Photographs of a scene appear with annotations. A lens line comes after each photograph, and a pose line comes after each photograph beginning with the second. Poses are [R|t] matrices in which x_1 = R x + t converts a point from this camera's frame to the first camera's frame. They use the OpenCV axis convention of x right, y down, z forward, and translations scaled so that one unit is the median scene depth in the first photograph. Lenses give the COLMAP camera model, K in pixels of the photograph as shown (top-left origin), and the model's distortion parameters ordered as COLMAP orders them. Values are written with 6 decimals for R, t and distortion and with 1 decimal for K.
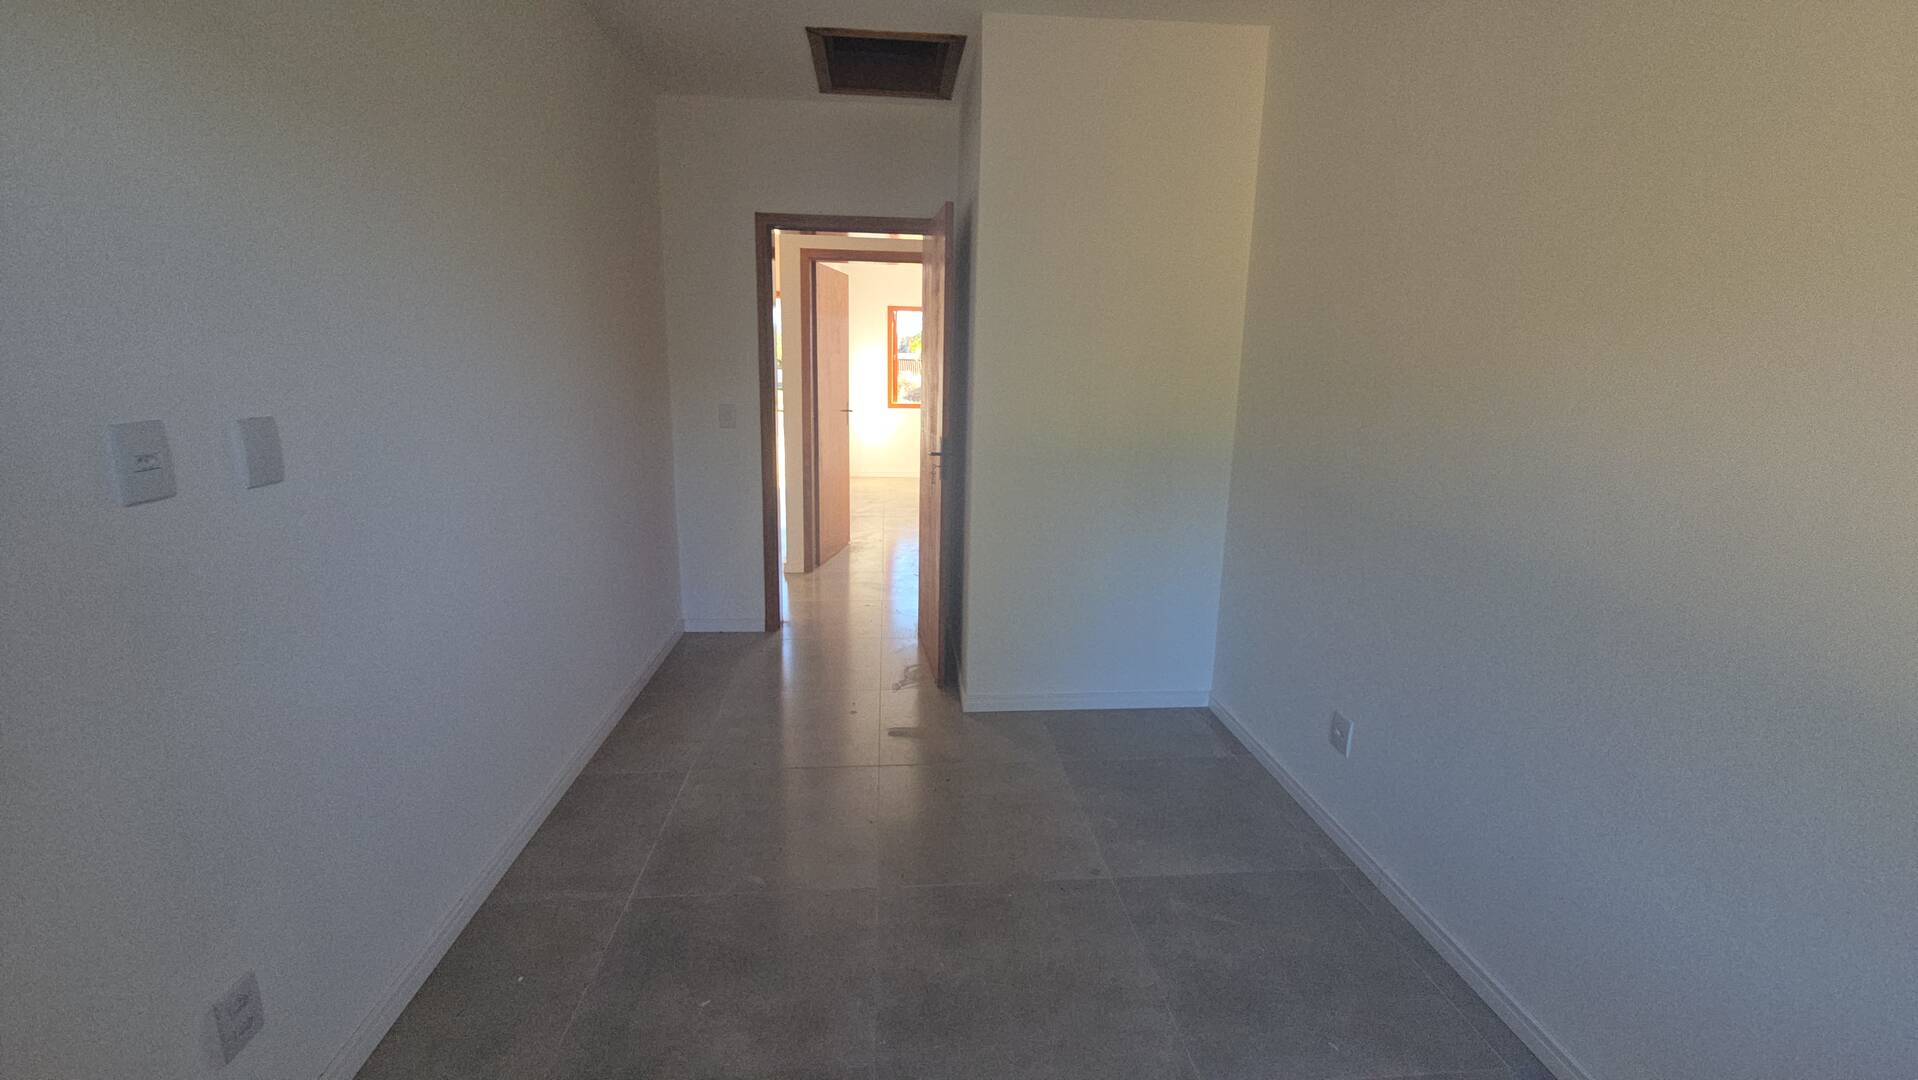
lens RADIAL K [[783.4, 0, 959.9], [0, 783.4, 514.7], [0, 0, 1]] dist [-0.001021, -0.000127]
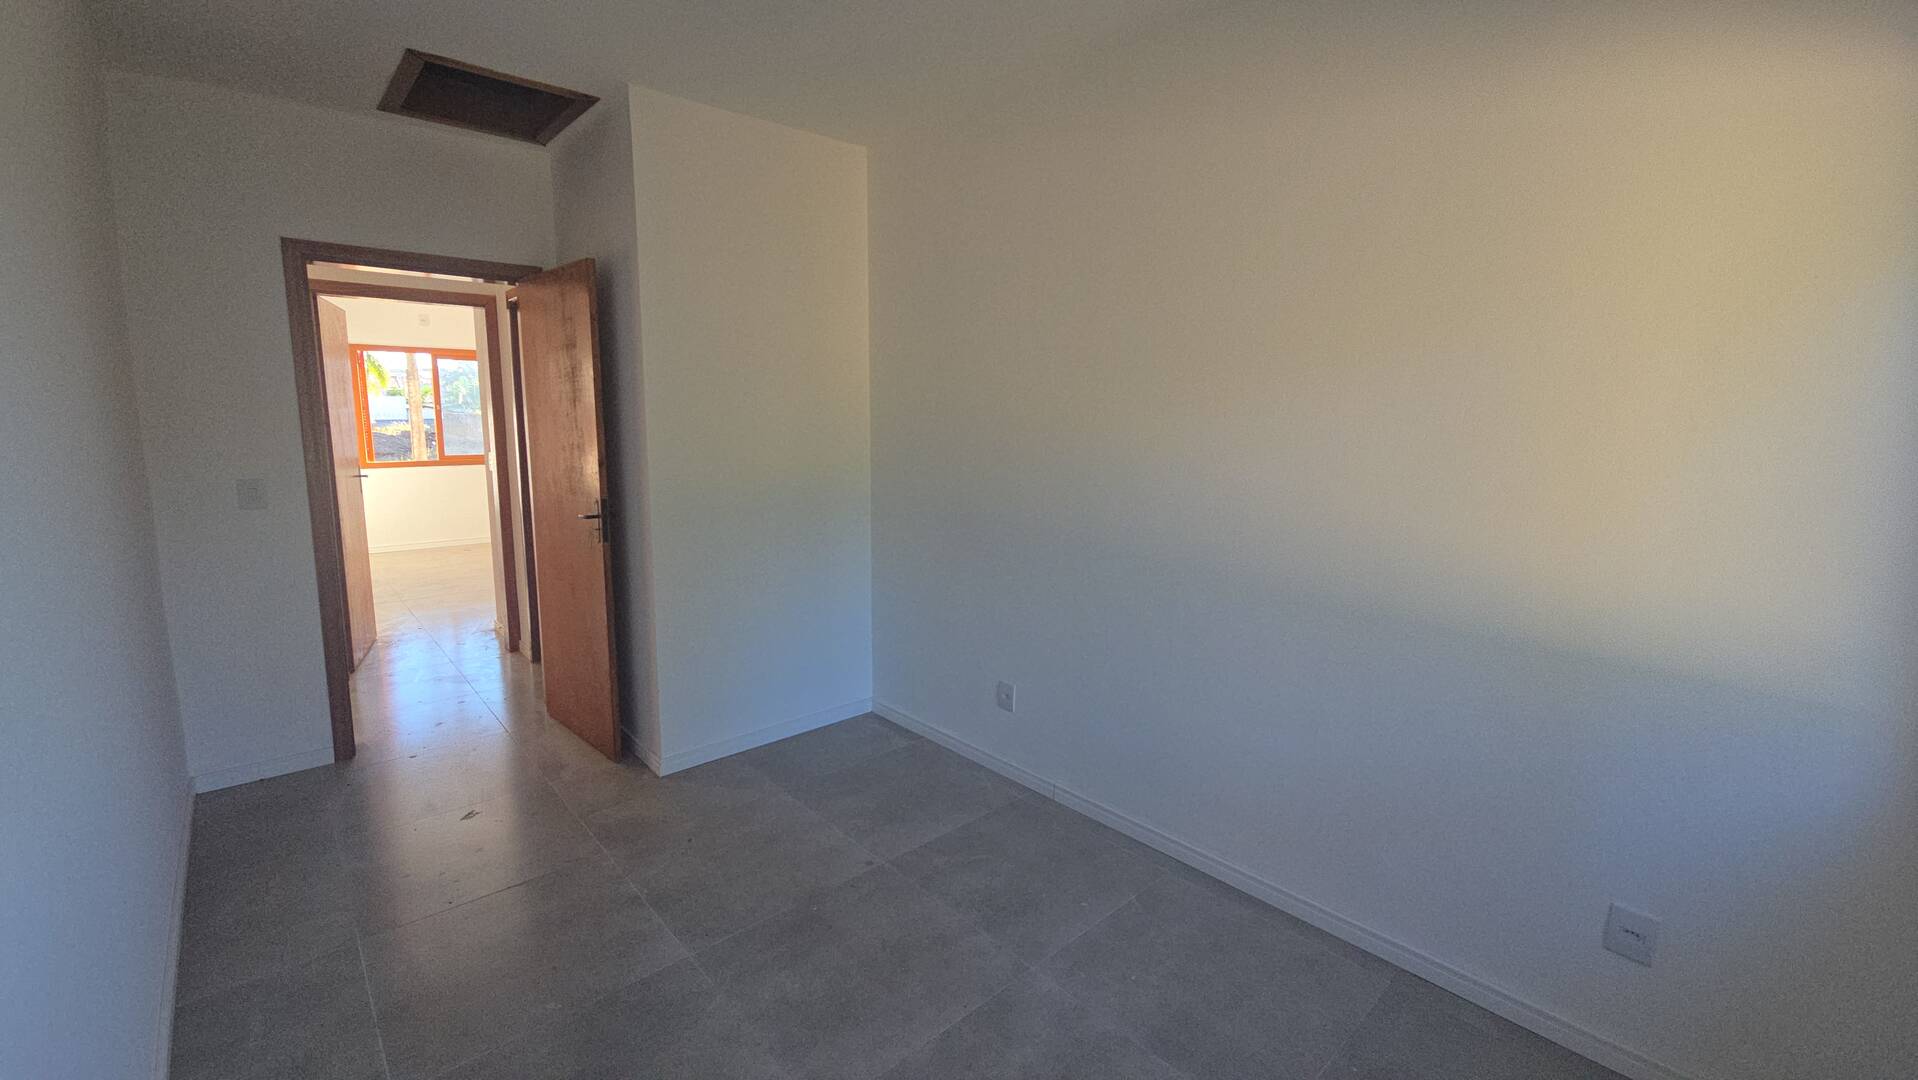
lens RADIAL K [[783.4, 0, 959.9], [0, 783.4, 514.7], [0, 0, 1]] dist [-0.001021, -0.000127]
pose [[0.794952, -0.093853, 0.599369, -0.245104], [0.123388, 0.992324, -0.008267, -0.016936], [-0.593993, 0.080526, 0.800430, -0.026205]]
